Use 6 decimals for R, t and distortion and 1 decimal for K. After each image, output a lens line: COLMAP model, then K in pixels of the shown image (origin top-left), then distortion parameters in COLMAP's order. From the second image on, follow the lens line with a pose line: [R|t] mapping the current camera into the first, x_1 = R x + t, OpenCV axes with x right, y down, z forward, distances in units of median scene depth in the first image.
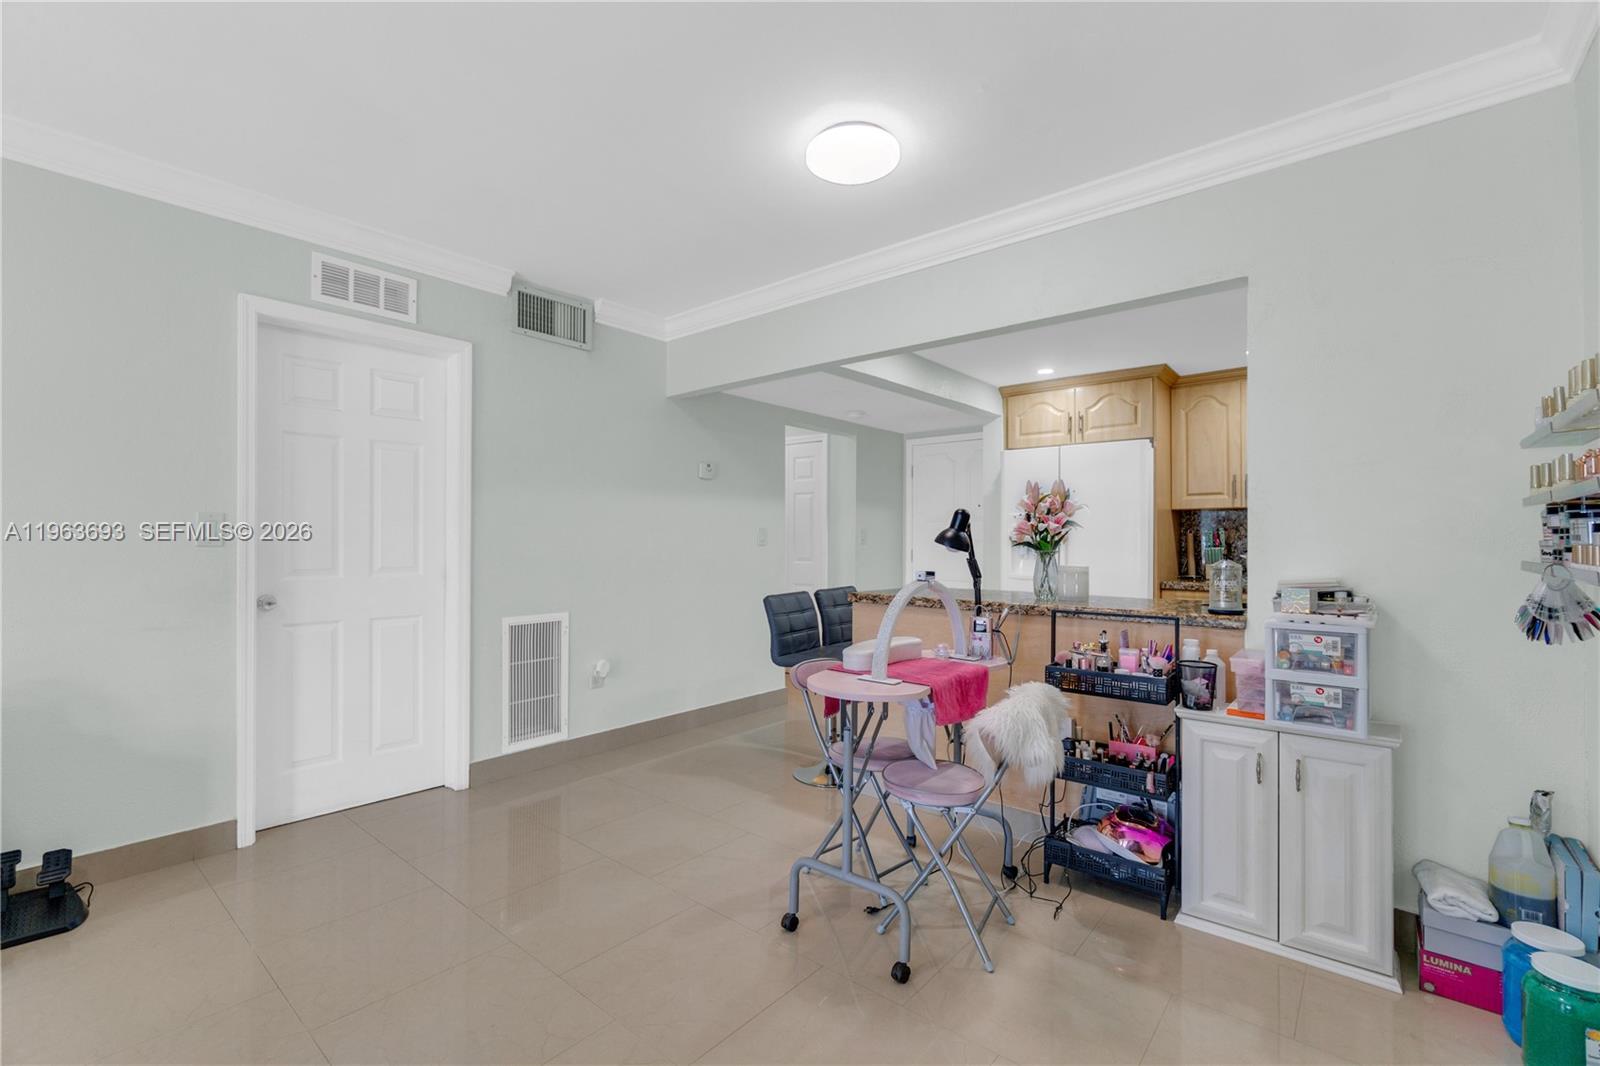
lens RADIAL K [[708.6, 0, 776.4], [0, 708.6, 536.0], [0, 0, 1]] dist [-0.003336, 0.001436]
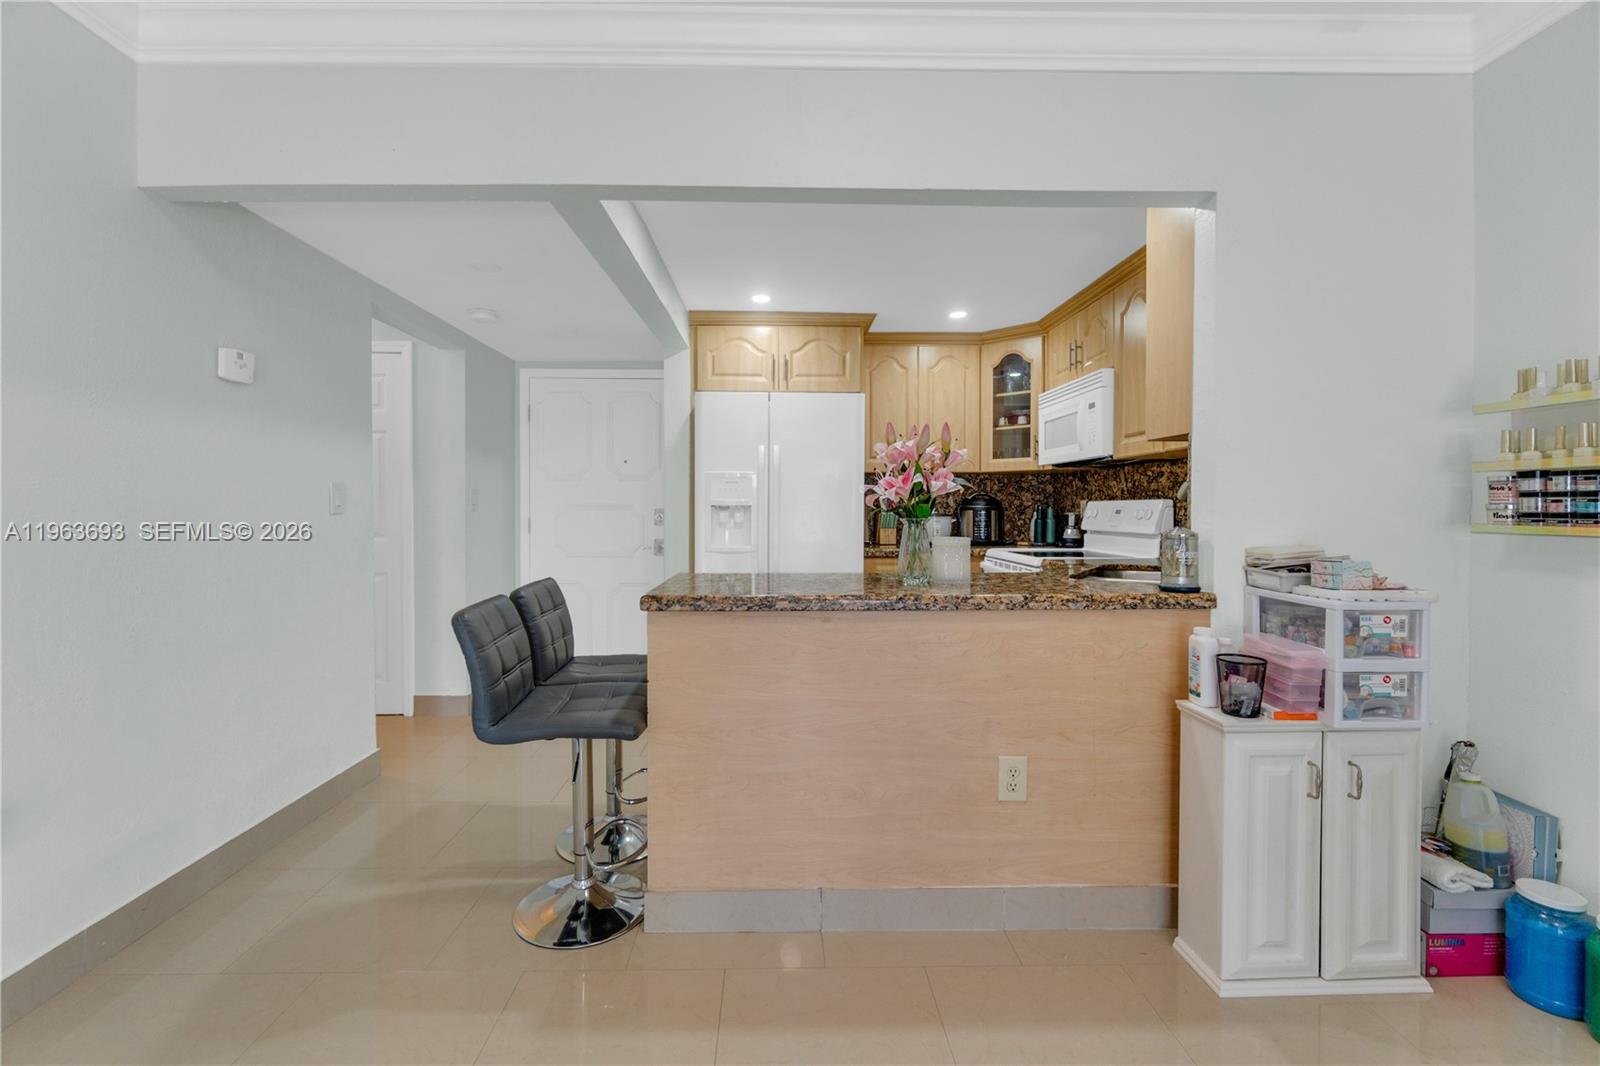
lens RADIAL K [[708.6, 0, 796.8], [0, 708.6, 516.4], [0, 0, 1]] dist [-0.003336, 0.001436]
pose [[0.737917, -0.011715, 0.674790, -0.211881], [-0.002740, 0.999789, 0.020353, 0.003498], [-0.674886, -0.016868, 0.737729, 0.533953]]
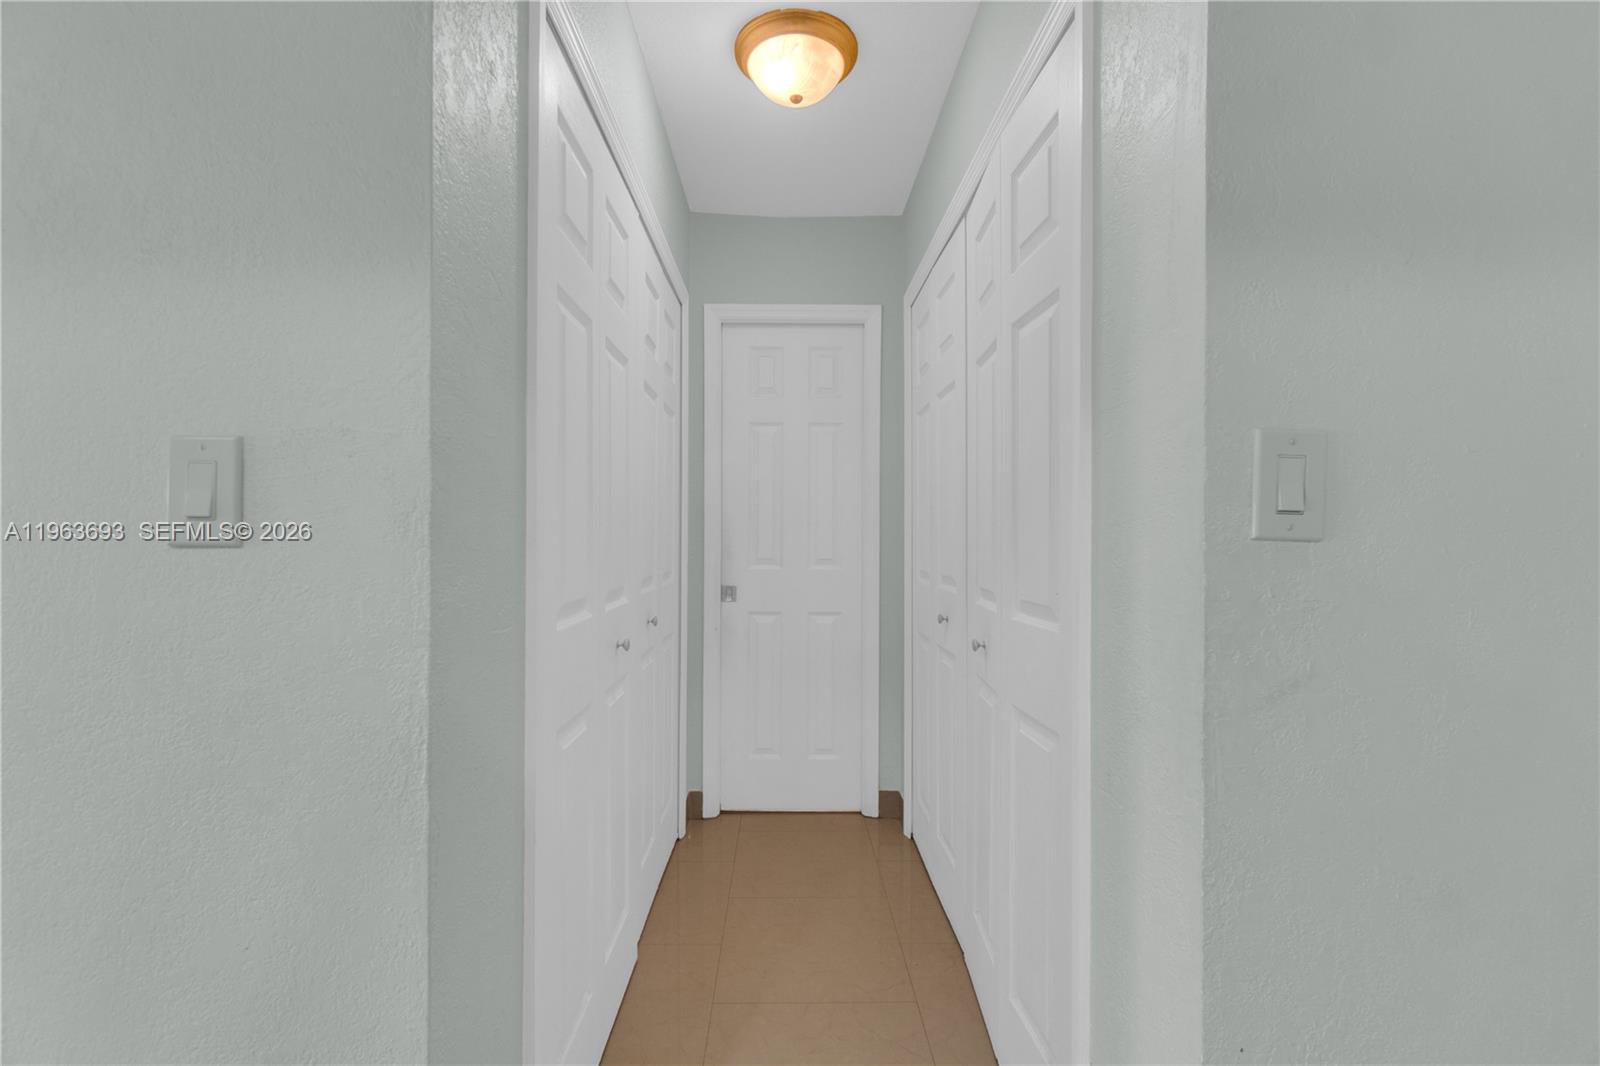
lens RADIAL K [[708.6, 0, 768.9], [0, 708.6, 529.0], [0, 0, 1]] dist [-0.003336, 0.001436]
pose [[0.644308, -0.009235, -0.764710, 0.300566], [0.006037, 0.999957, -0.006989, 0.017980], [0.764742, -0.000113, 0.644336, 1.589891]]
